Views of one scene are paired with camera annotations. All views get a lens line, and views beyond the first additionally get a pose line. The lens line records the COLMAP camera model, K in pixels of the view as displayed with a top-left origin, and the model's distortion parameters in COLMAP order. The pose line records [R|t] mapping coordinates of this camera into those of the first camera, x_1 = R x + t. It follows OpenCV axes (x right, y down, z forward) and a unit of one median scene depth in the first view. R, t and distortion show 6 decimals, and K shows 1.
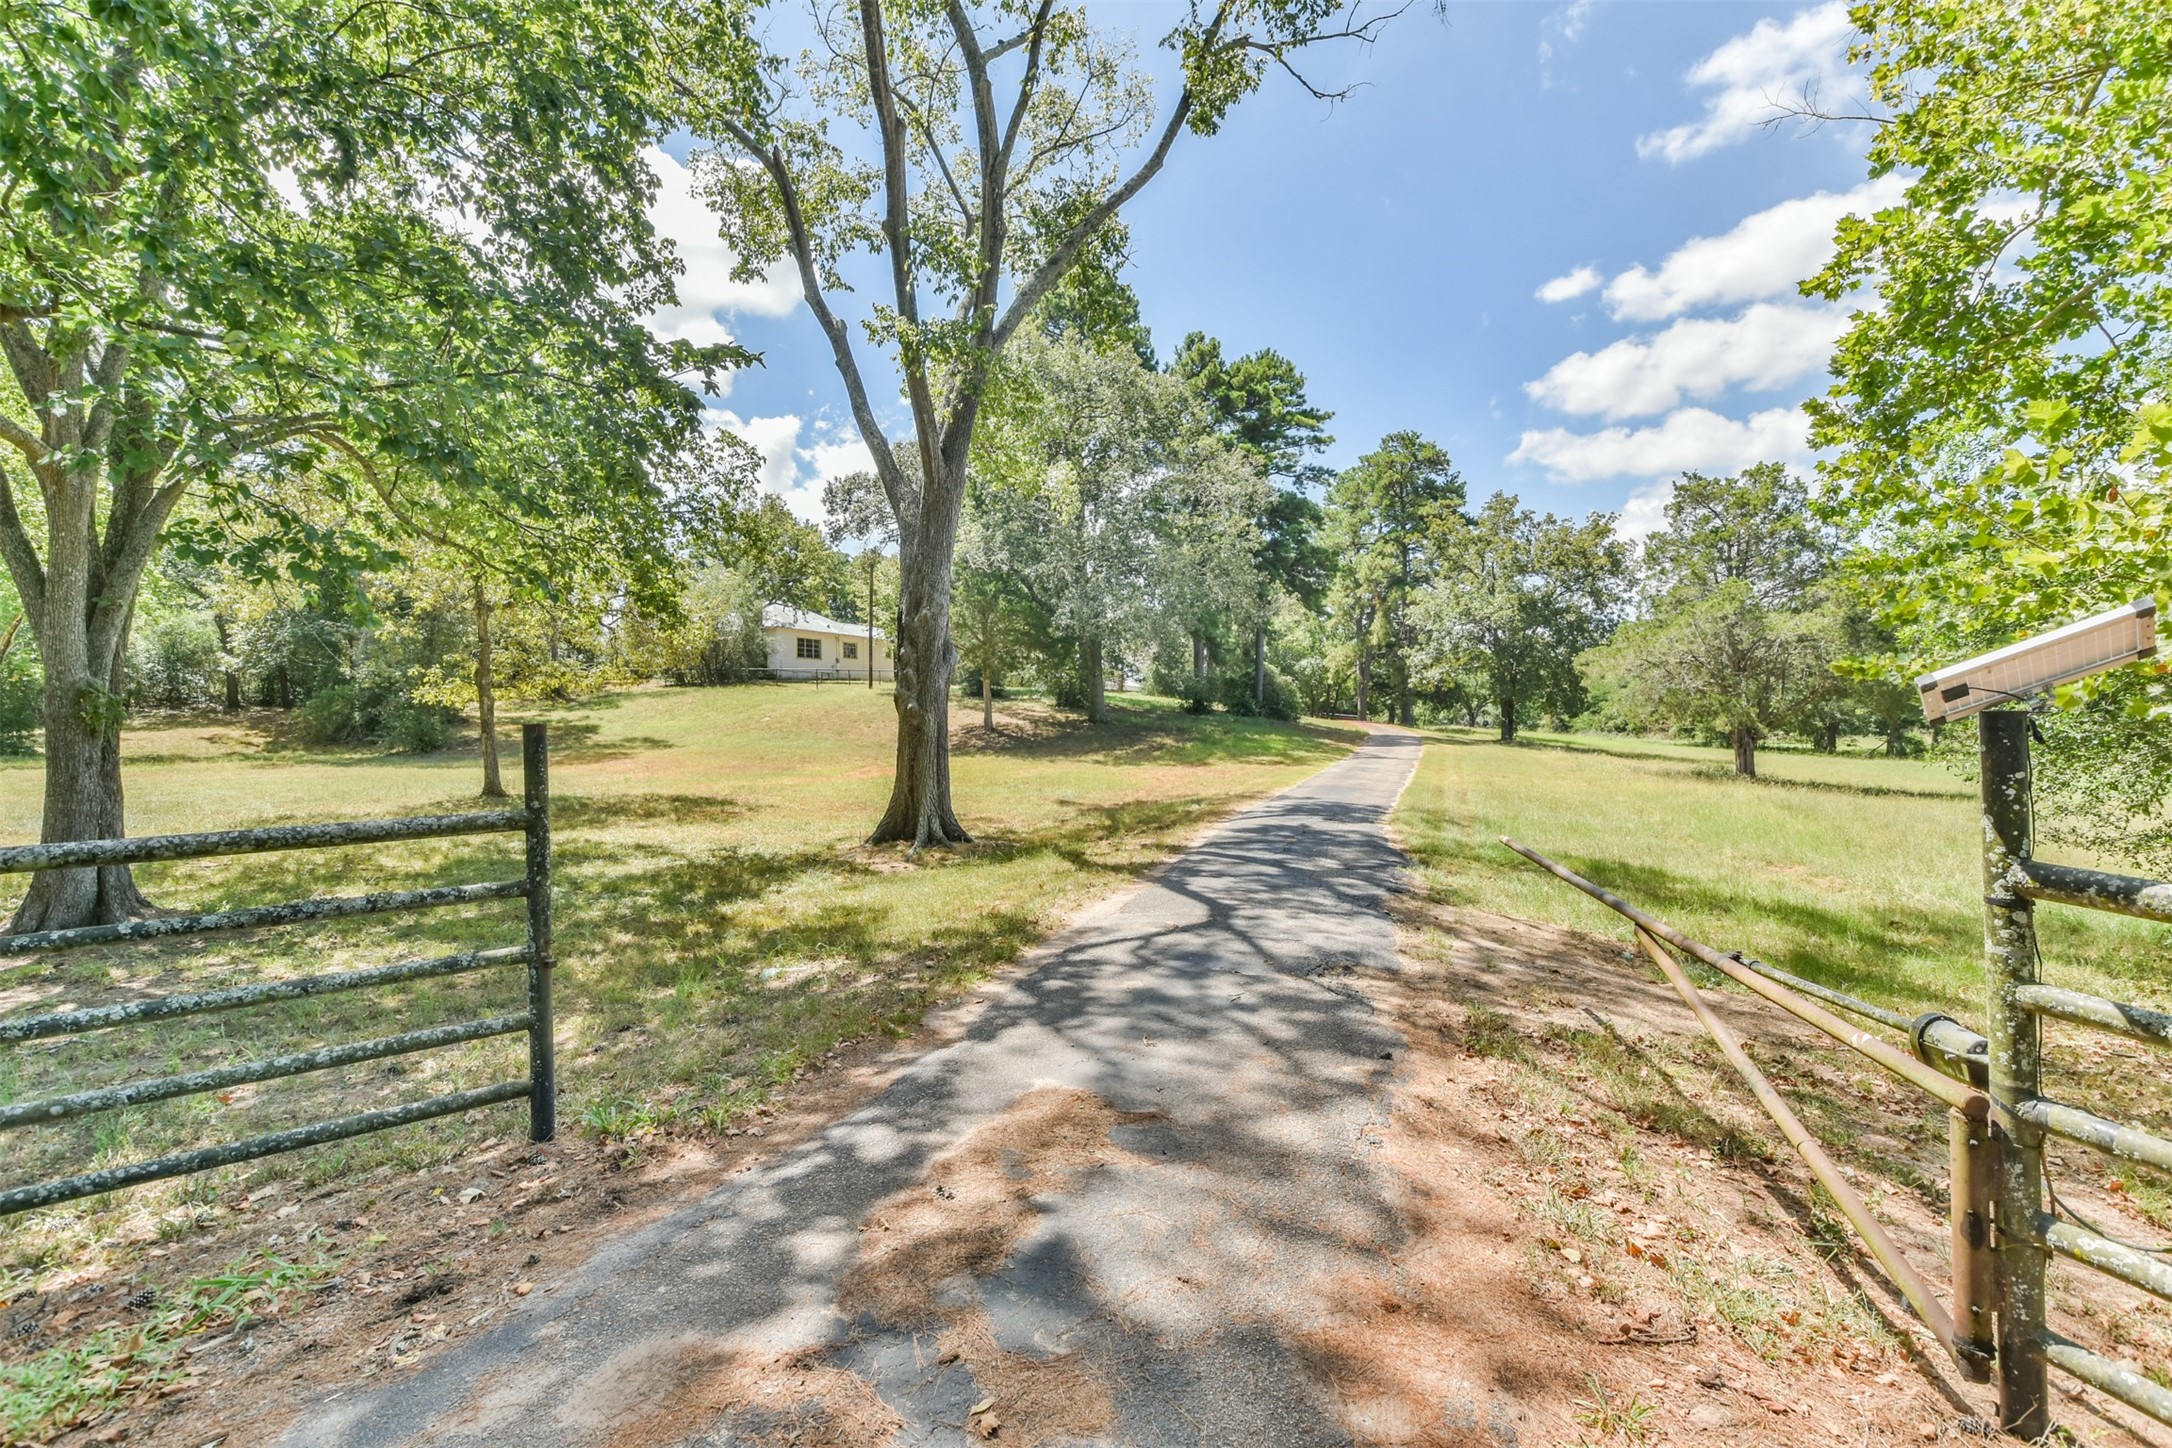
lens RADIAL K [[922.1, 0, 1096.6], [0, 922.1, 711.1], [0, 0, 1]] dist [0.066744, -0.029920]
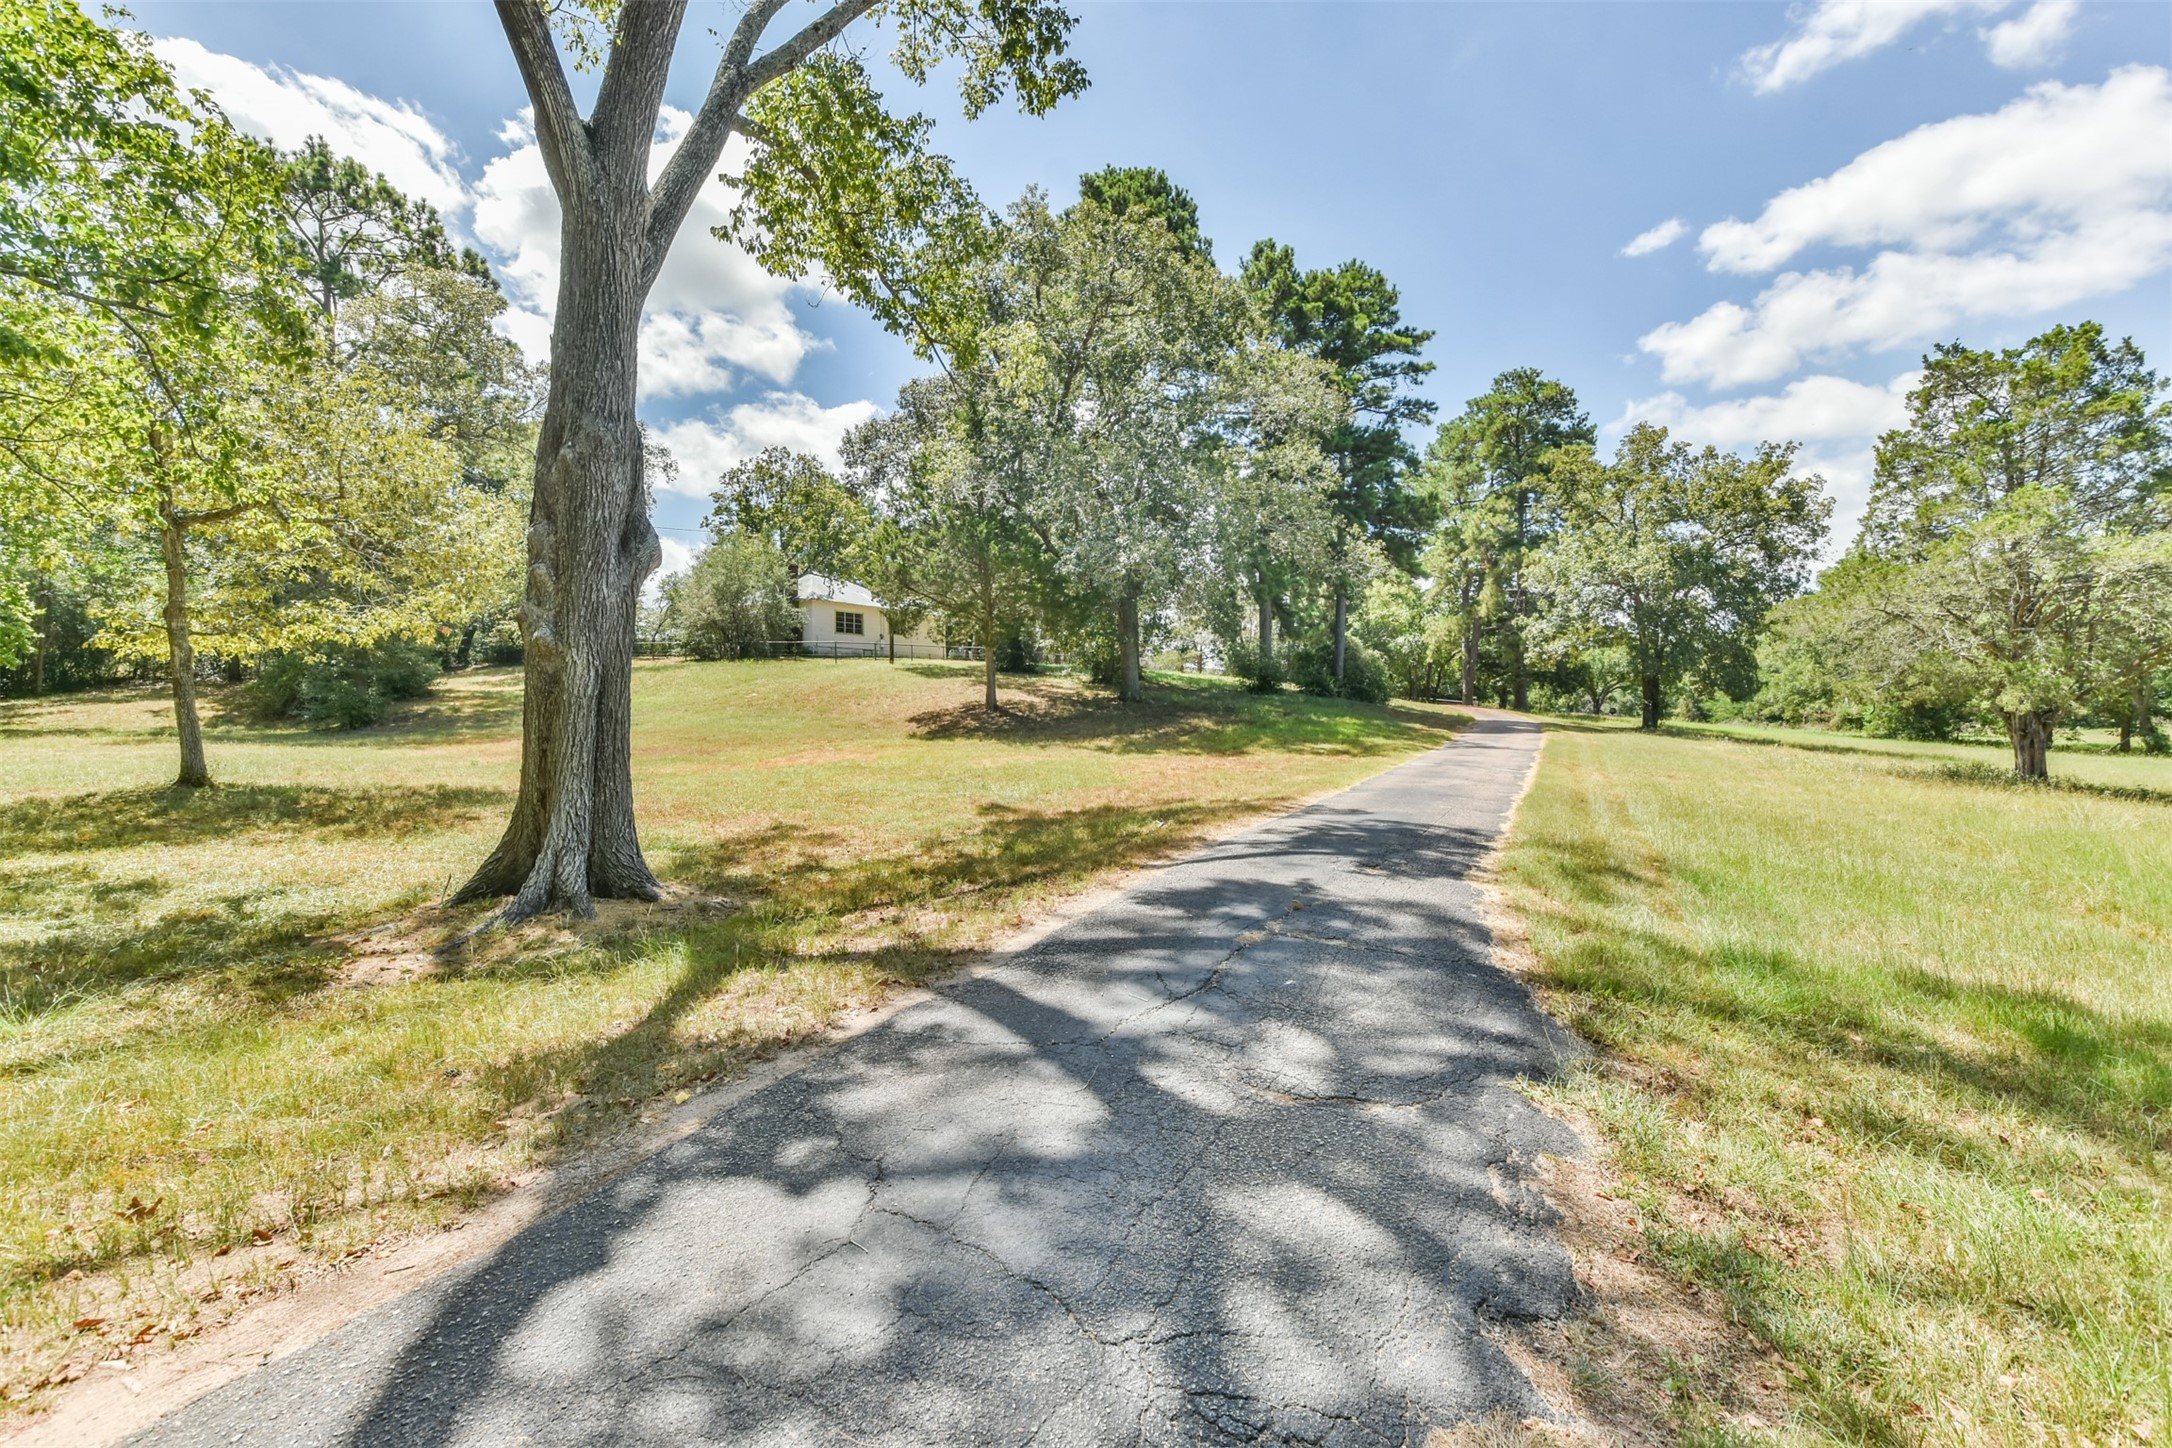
lens RADIAL K [[963.3, 0, 1085.3], [0, 963.3, 704.8], [0, 0, 1]] dist [0.045022, -0.020381]
pose [[0.995129, 0.006794, -0.098349, 0.032232], [-0.005890, 0.999938, 0.009480, 0.005514], [0.098407, -0.008854, 0.995107, 0.100878]]
